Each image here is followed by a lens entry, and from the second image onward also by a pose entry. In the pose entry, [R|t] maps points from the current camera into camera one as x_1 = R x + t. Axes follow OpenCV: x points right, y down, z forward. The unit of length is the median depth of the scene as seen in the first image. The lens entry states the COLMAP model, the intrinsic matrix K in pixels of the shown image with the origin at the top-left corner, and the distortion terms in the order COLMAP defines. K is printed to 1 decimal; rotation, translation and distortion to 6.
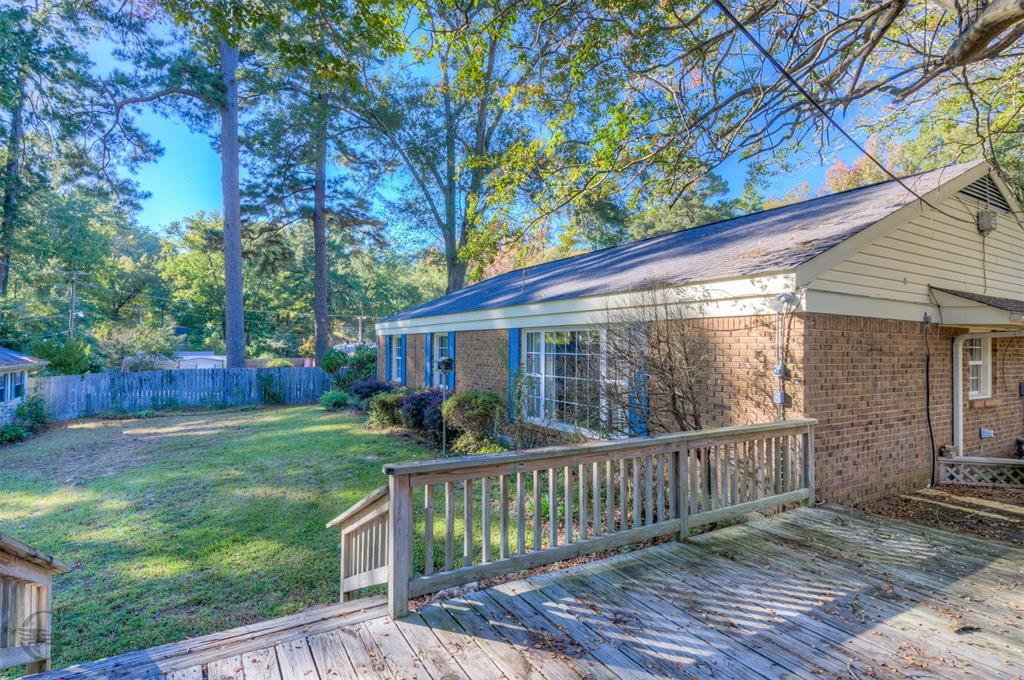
lens RADIAL K [[511.9, 0, 512.0], [0, 511.9, 343.4], [0, 0, 1]] dist [0.003883, -0.000402]
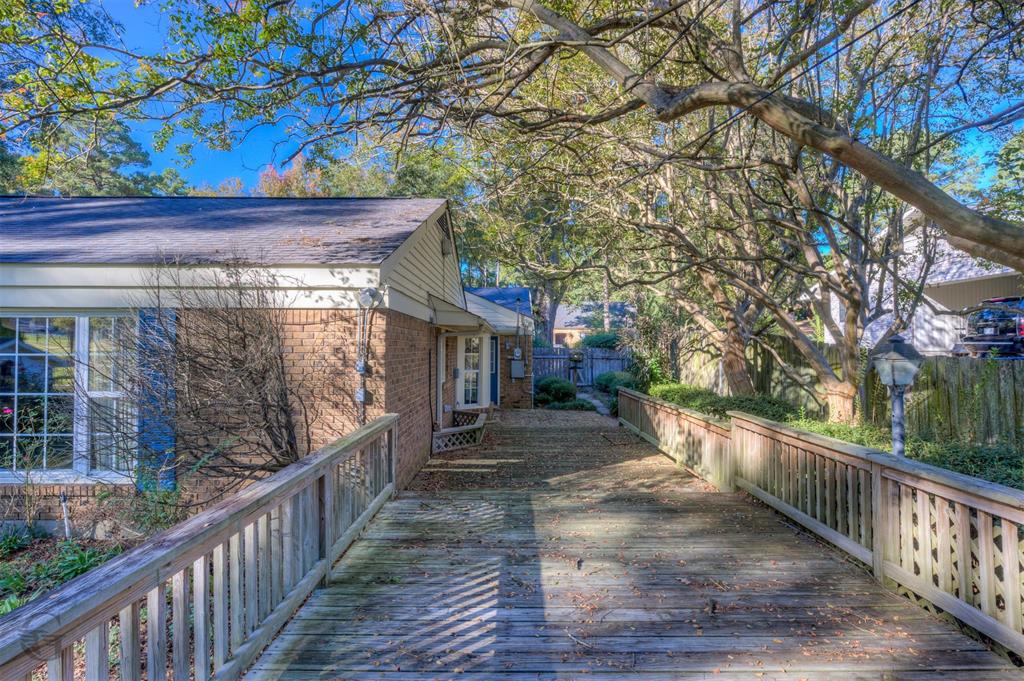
lens RADIAL K [[511.9, 0, 509.7], [0, 511.9, 341.4], [0, 0, 1]] dist [0.003883, -0.000402]
pose [[0.513702, 0.001662, 0.857967, -0.171845], [-0.005784, 0.999982, 0.001526, 0.000796], [-0.857949, -0.005747, 0.513702, 0.280866]]
